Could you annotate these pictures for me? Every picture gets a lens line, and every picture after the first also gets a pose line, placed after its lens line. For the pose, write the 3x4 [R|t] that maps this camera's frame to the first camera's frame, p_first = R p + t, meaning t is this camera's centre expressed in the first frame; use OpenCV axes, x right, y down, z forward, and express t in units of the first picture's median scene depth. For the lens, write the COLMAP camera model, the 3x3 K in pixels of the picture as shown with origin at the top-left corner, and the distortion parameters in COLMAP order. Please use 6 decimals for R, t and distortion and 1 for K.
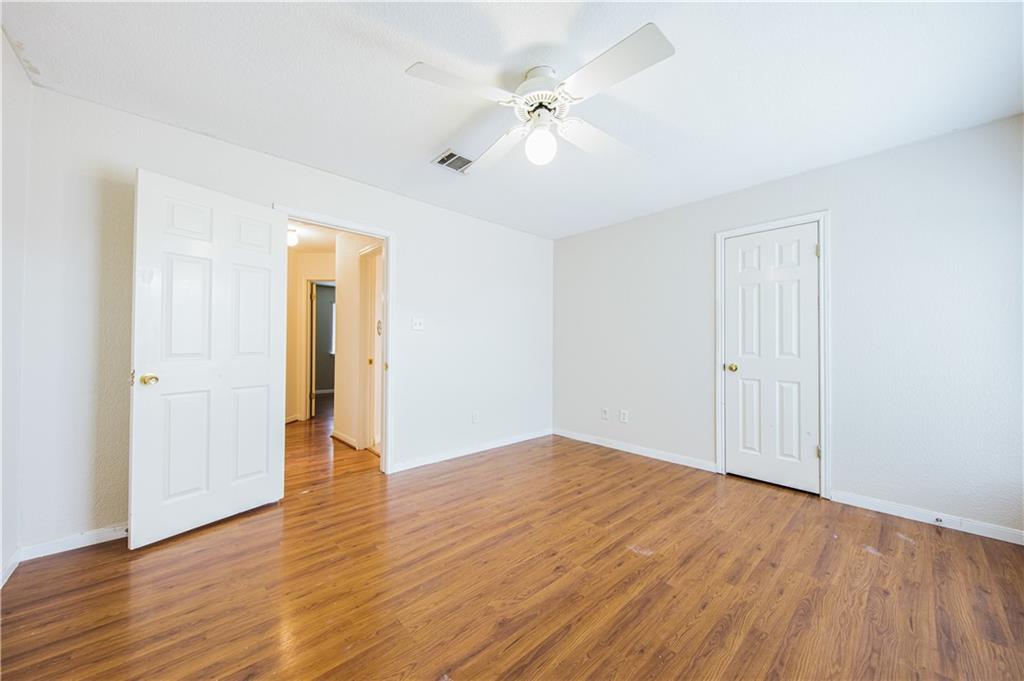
lens RADIAL K [[374.5, 0, 508.6], [0, 374.5, 336.9], [0, 0, 1]] dist [0.007043, -0.003223]
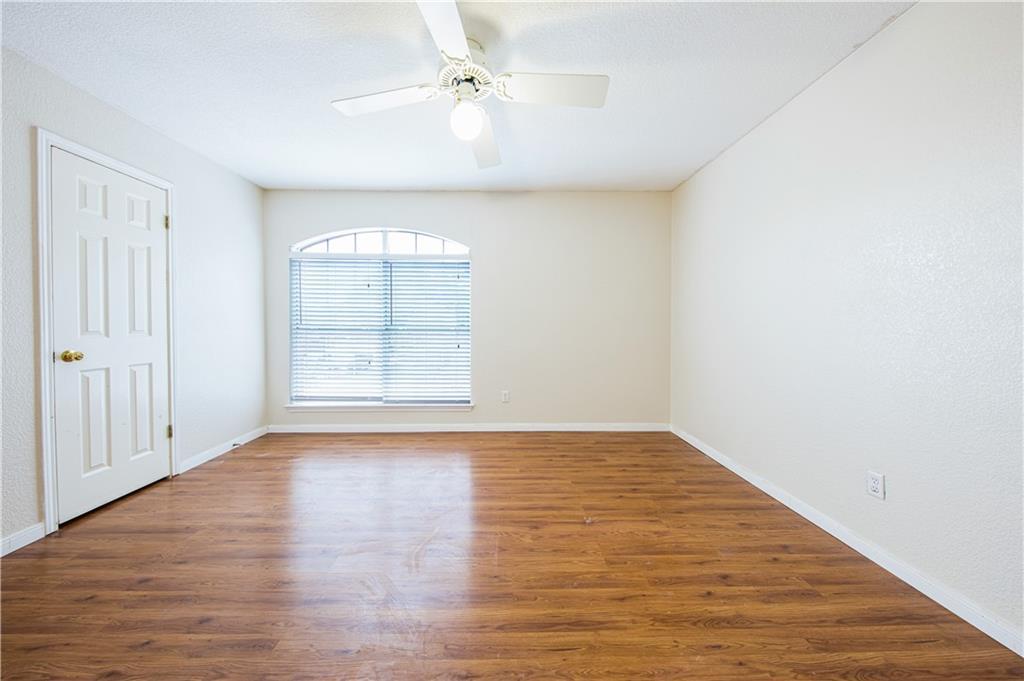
lens RADIAL K [[347.5, 0, 512.8], [0, 347.5, 321.5], [0, 0, 1]] dist [-0.002980, -0.000279]
pose [[-0.757950, -0.000905, 0.652312, -0.532978], [-0.014630, 0.999771, -0.015612, 0.030745], [-0.652149, -0.021376, -0.757790, 1.398136]]
